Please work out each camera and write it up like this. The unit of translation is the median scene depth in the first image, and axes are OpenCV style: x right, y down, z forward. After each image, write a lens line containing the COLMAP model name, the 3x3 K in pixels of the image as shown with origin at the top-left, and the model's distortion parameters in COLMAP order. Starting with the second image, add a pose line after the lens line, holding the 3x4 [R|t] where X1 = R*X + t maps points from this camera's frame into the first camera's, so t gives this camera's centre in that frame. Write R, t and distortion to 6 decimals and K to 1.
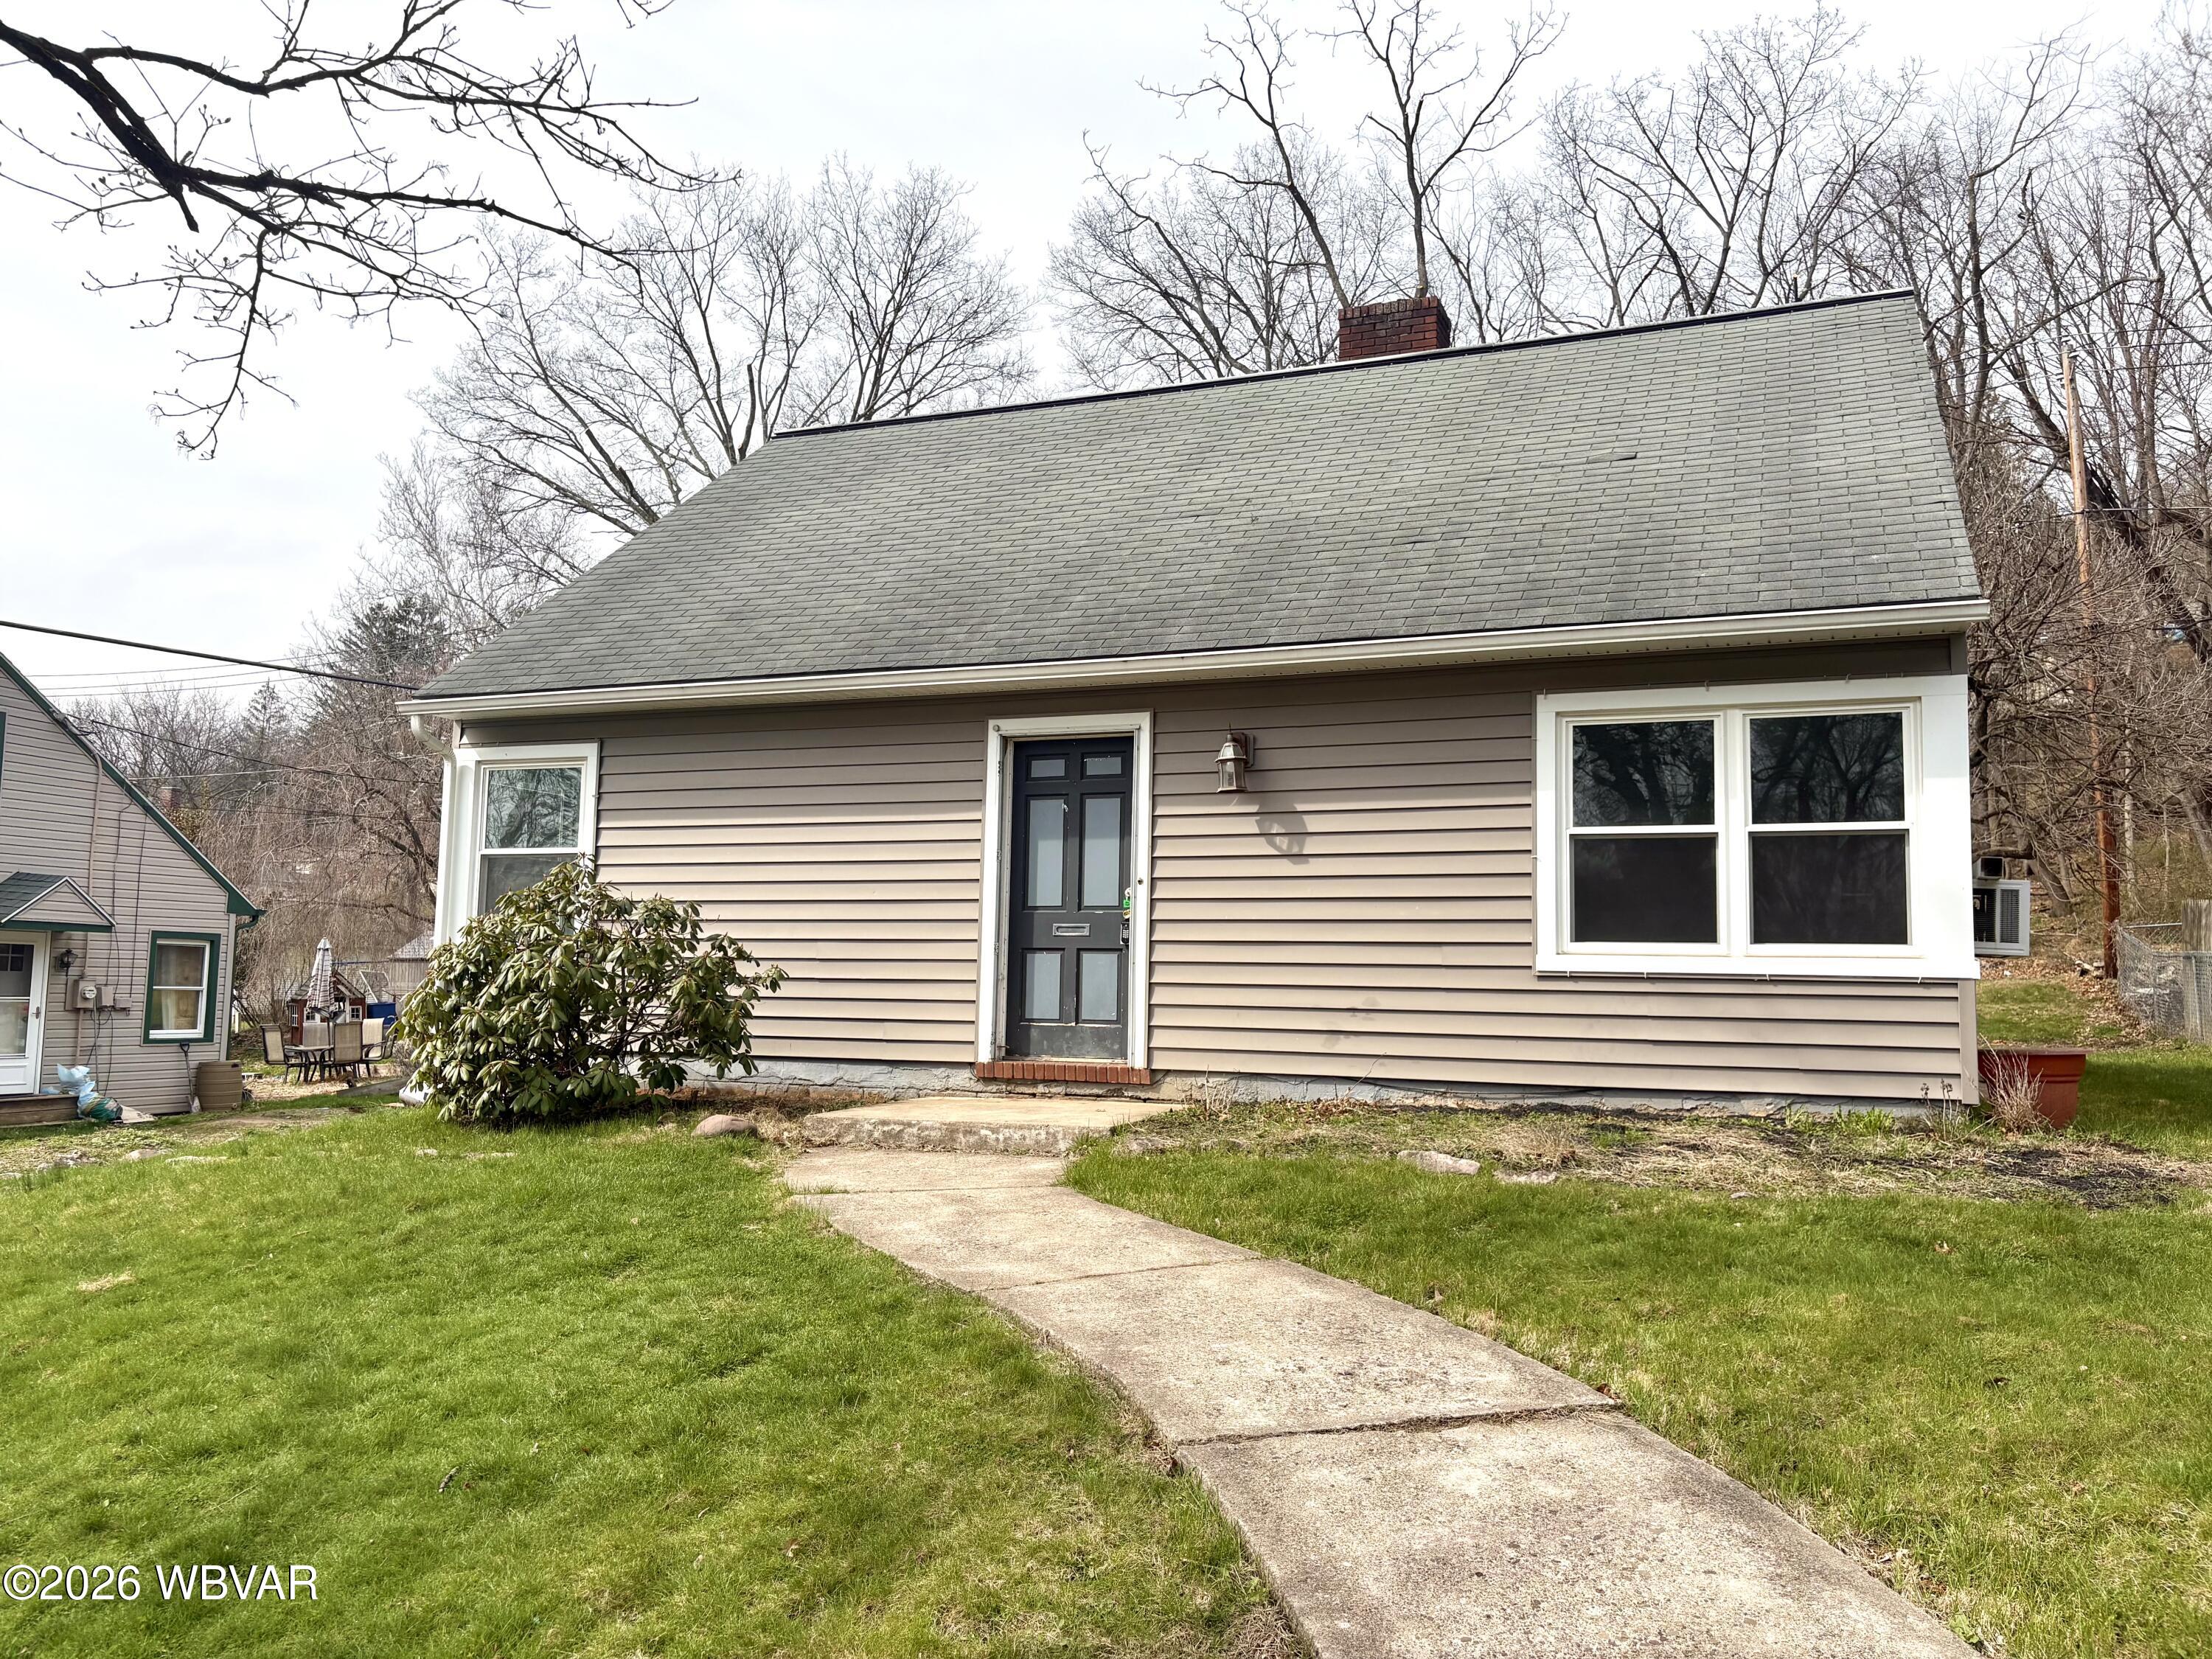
lens RADIAL K [[1674.4, 0, 1092.2], [0, 1674.4, 820.4], [0, 0, 1]] dist [0.030722, -0.020353]
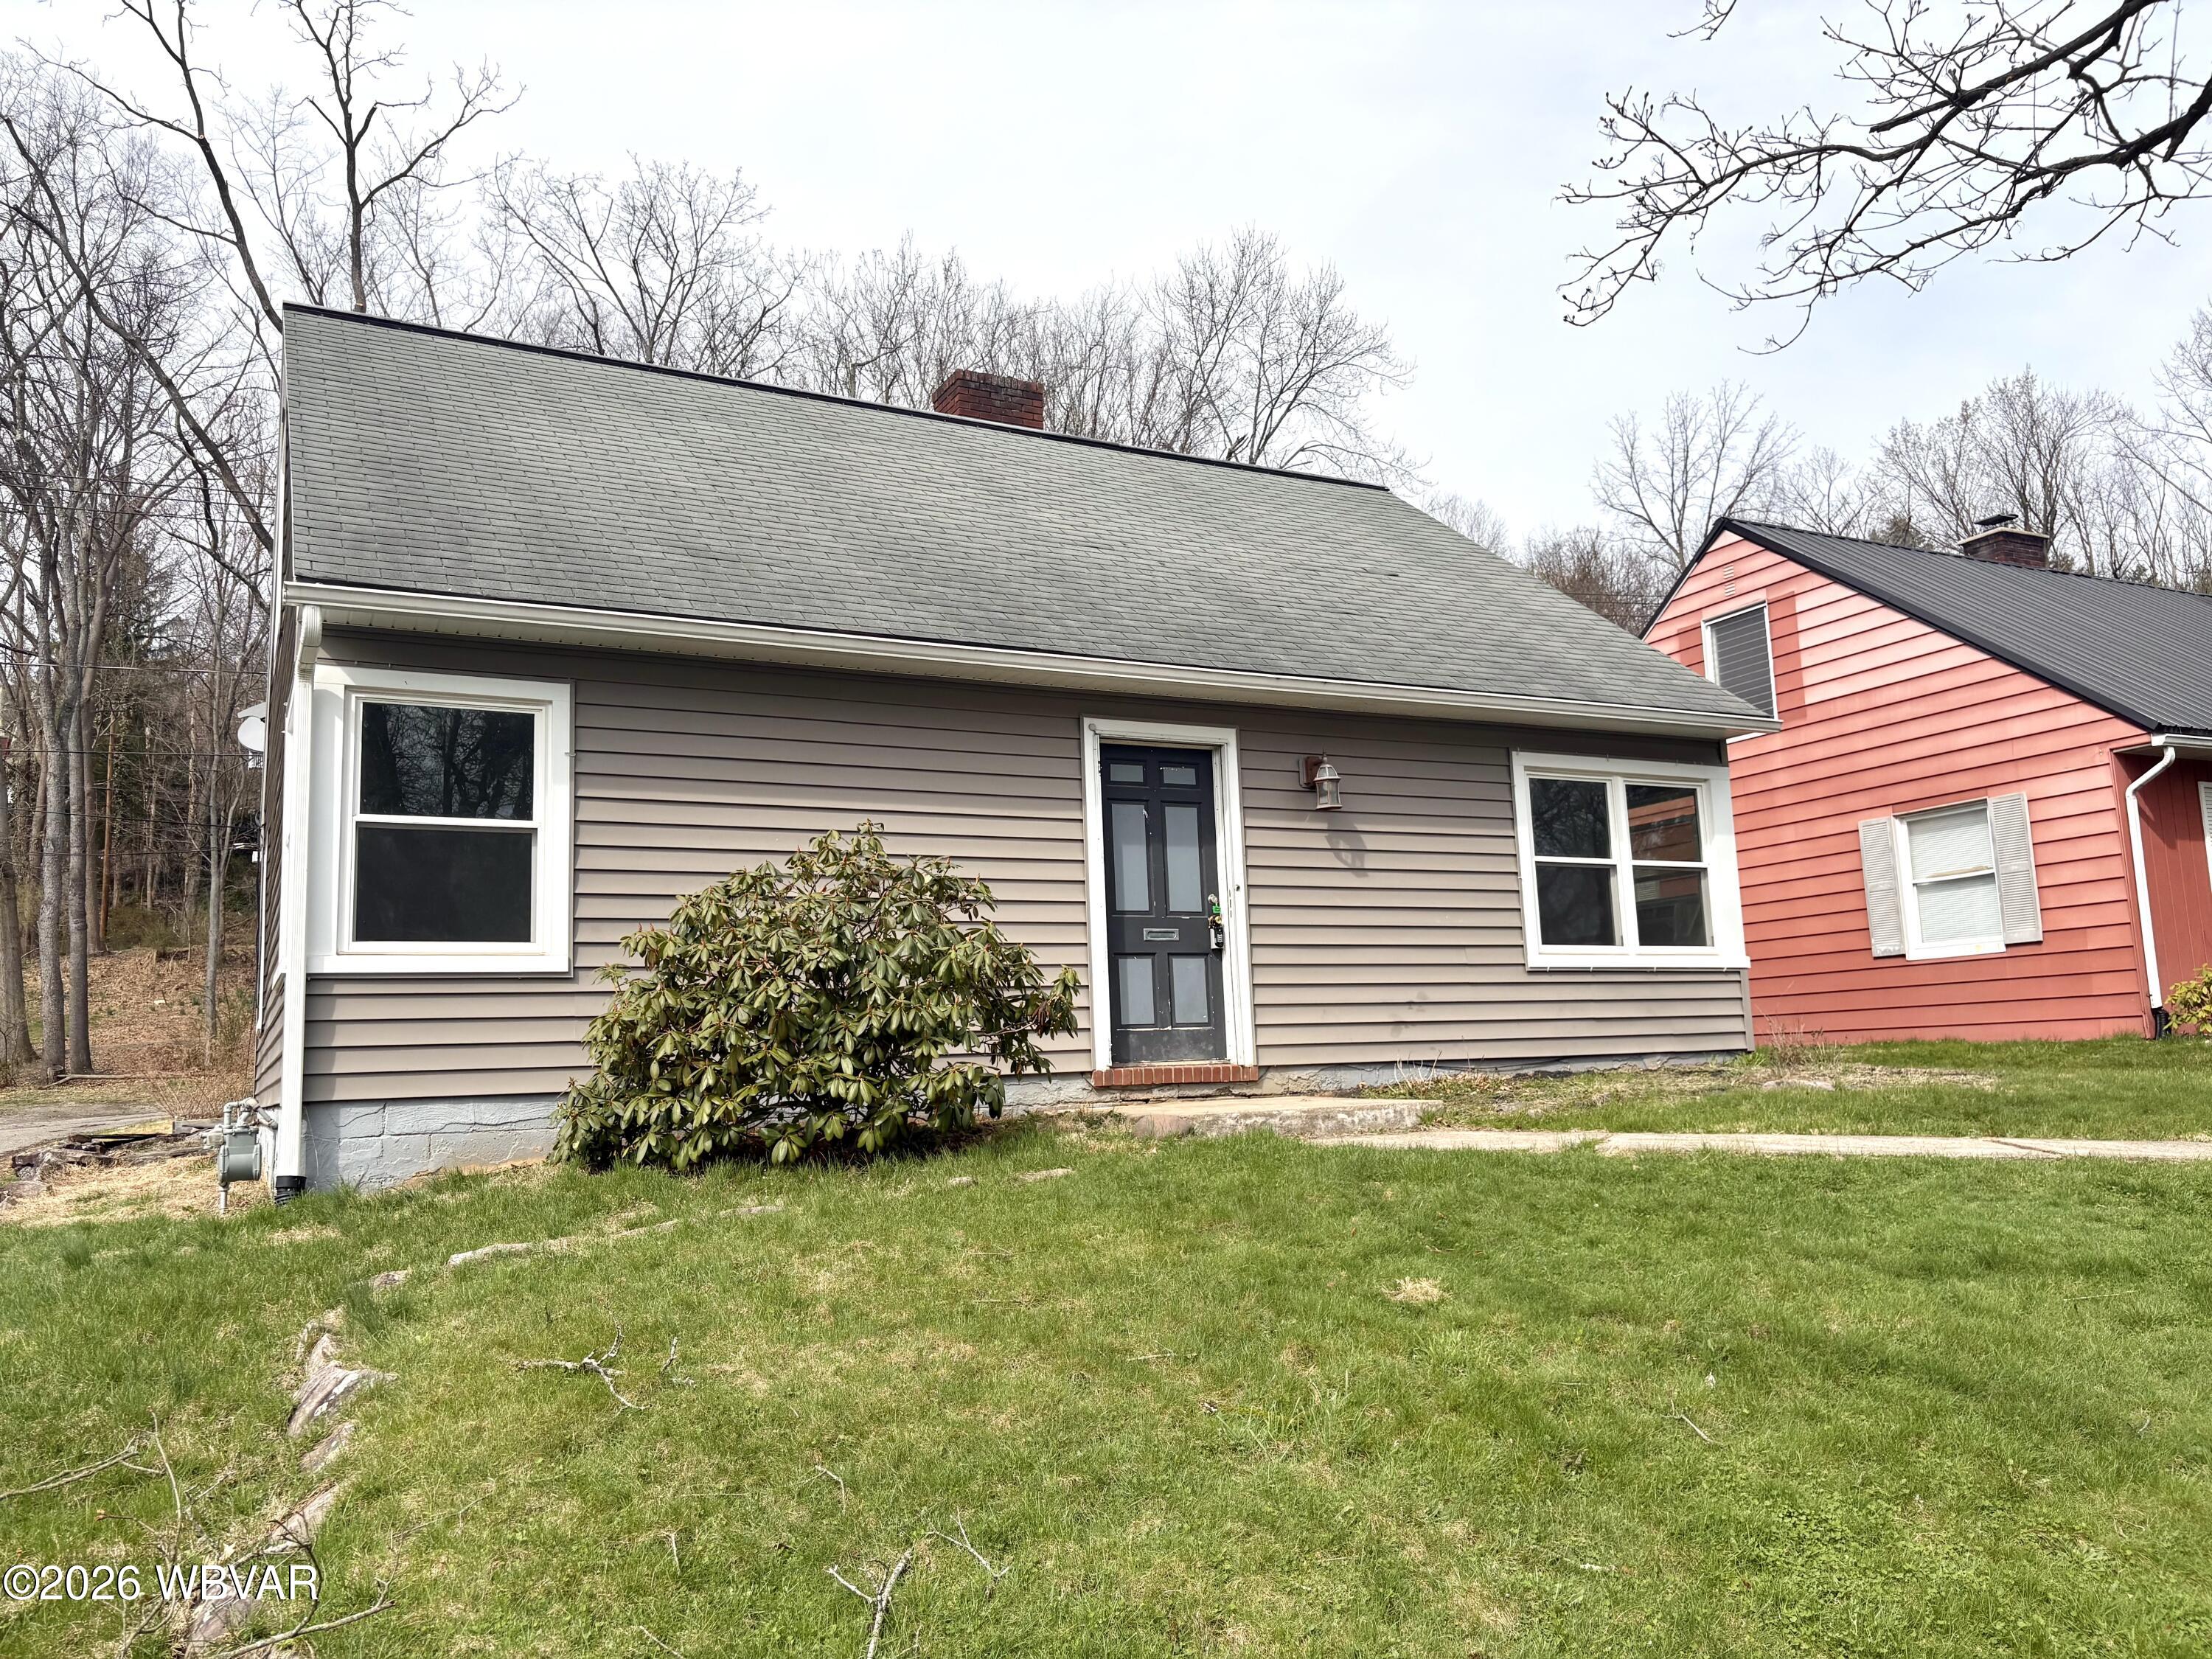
lens RADIAL K [[1674.4, 0, 1101.4], [0, 1674.4, 843.6], [0, 0, 1]] dist [0.030722, -0.020353]
pose [[0.644289, 0.065106, 0.762006, -0.819911], [-0.028158, 0.997714, -0.061437, 0.074689], [-0.764264, 0.018127, 0.644649, 0.384391]]
